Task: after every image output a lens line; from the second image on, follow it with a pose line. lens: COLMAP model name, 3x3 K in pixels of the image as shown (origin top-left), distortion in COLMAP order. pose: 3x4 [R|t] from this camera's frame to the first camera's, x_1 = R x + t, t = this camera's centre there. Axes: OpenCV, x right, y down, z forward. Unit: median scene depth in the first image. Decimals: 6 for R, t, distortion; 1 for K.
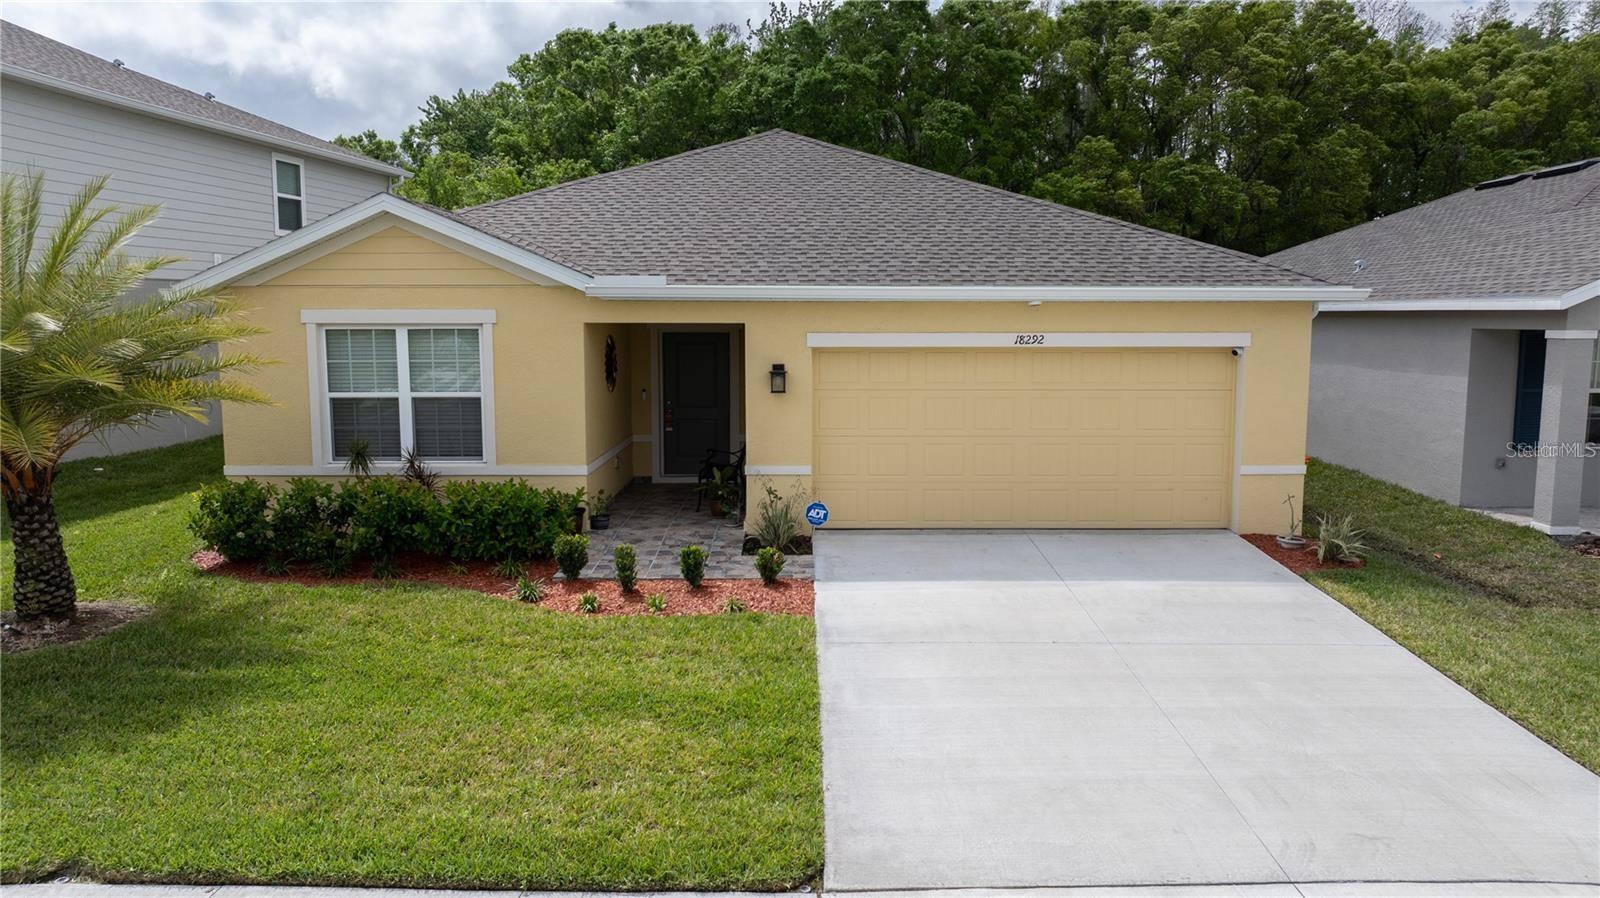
lens RADIAL K [[1123.0, 0, 800.0], [0, 1123.0, 449.0], [0, 0, 1]] dist [-0.013444, 0.003598]
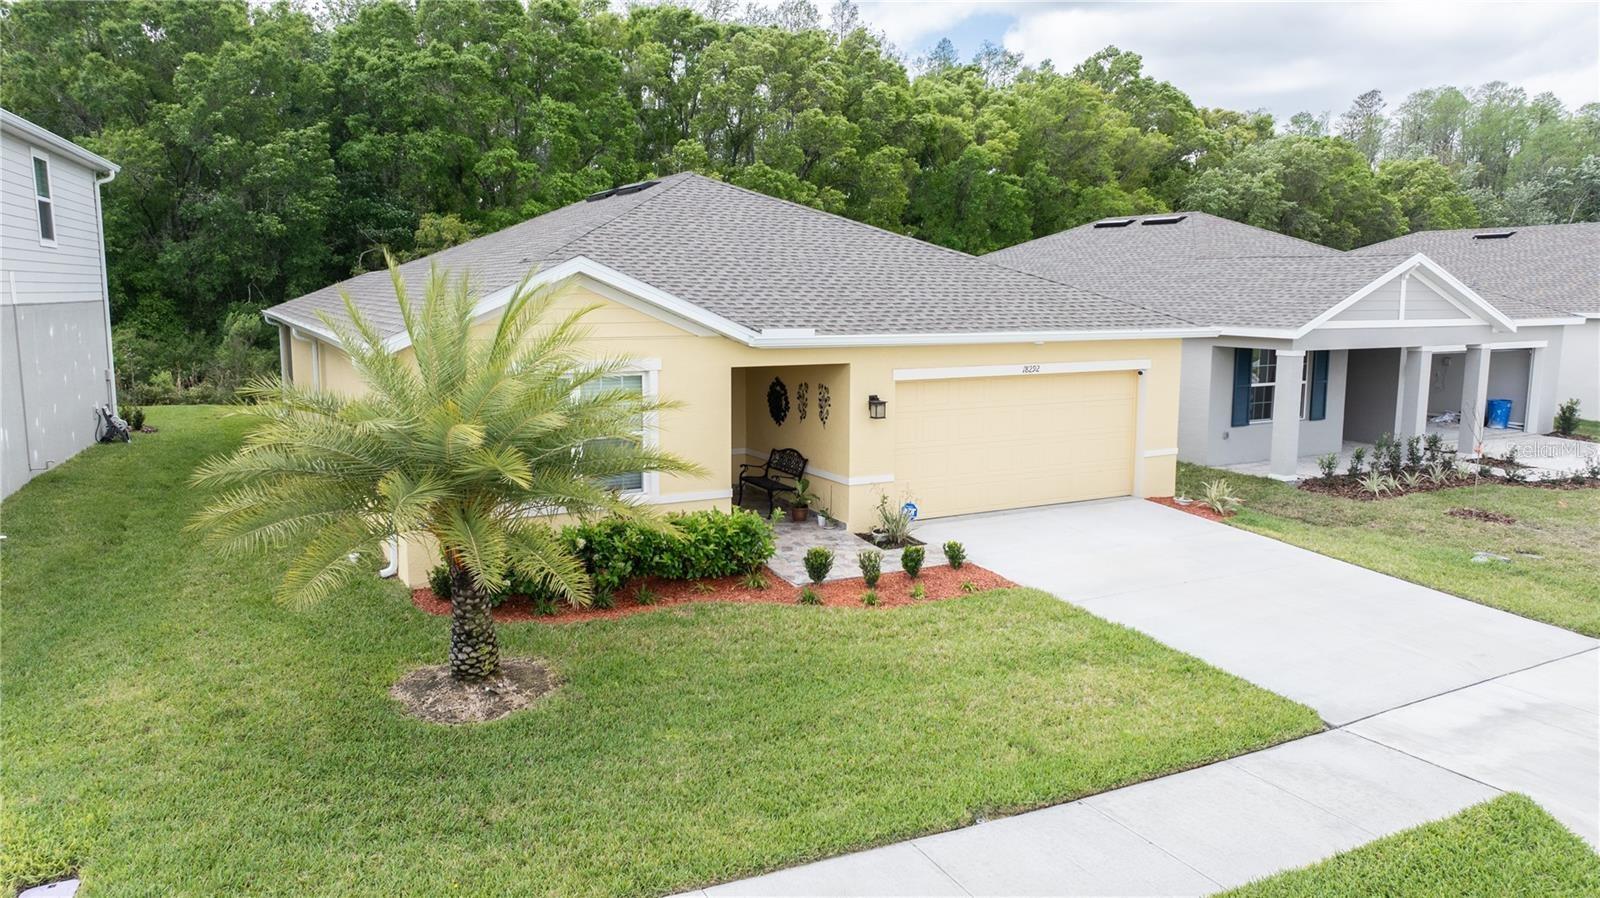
lens RADIAL K [[1123.0, 0, 800.0], [0, 1123.0, 449.0], [0, 0, 1]] dist [-0.013444, 0.003598]
pose [[0.879145, -0.067369, 0.471769, -0.685122], [0.054574, 0.997677, 0.040770, -0.071258], [-0.473419, -0.010097, 0.880779, -0.062445]]
